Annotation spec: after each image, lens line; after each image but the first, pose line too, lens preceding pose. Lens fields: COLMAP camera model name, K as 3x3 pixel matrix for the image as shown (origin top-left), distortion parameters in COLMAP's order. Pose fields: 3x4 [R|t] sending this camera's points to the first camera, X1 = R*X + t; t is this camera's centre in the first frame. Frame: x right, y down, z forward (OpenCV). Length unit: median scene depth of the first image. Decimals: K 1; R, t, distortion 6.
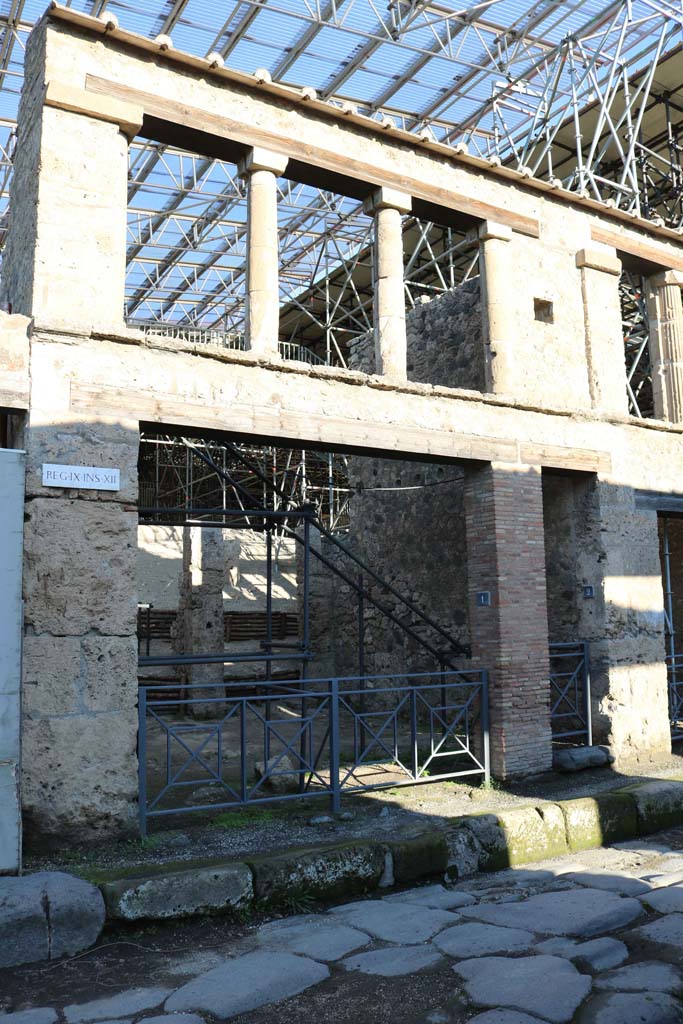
lens RADIAL K [[833.1, 0, 343.6], [0, 833.1, 542.1], [0, 0, 1]] dist [-0.128973, 0.071315]
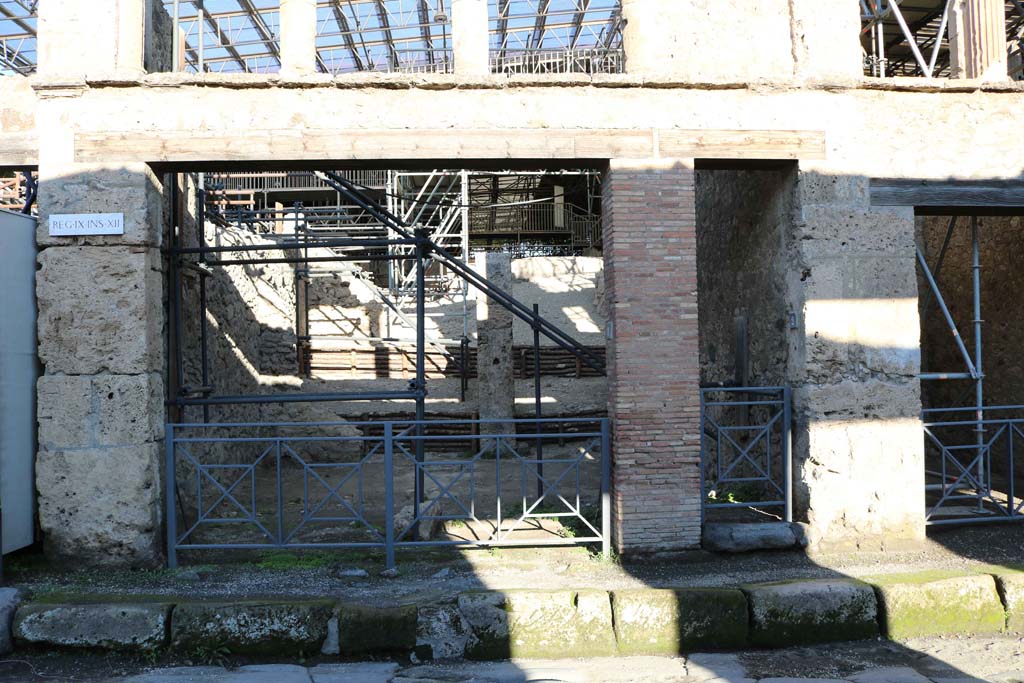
lens RADIAL K [[833.1, 0, 515.5], [0, 833.1, 369.3], [0, 0, 1]] dist [-0.128973, 0.071315]
pose [[0.887145, 0.006770, -0.461441, 0.478697], [0.045243, 0.993800, 0.101563, 0.019036], [0.459268, -0.110978, 0.881338, 0.244417]]
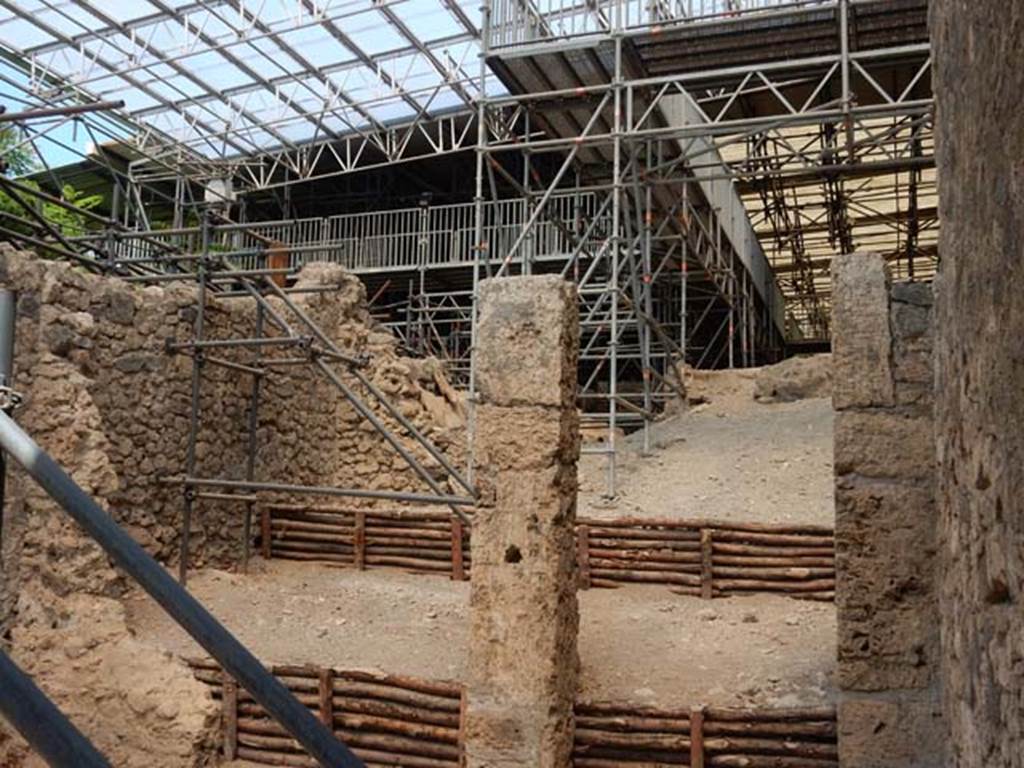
lens RADIAL K [[1060.1, 0, 509.9], [0, 1060.1, 387.6], [0, 0, 1]] dist [-0.020864, 0.000000]
pose [[0.629917, -0.073757, -0.773152, 0.319526], [0.032154, 0.997104, -0.068924, 0.092734], [0.775996, 0.018556, 0.630464, 1.104883]]
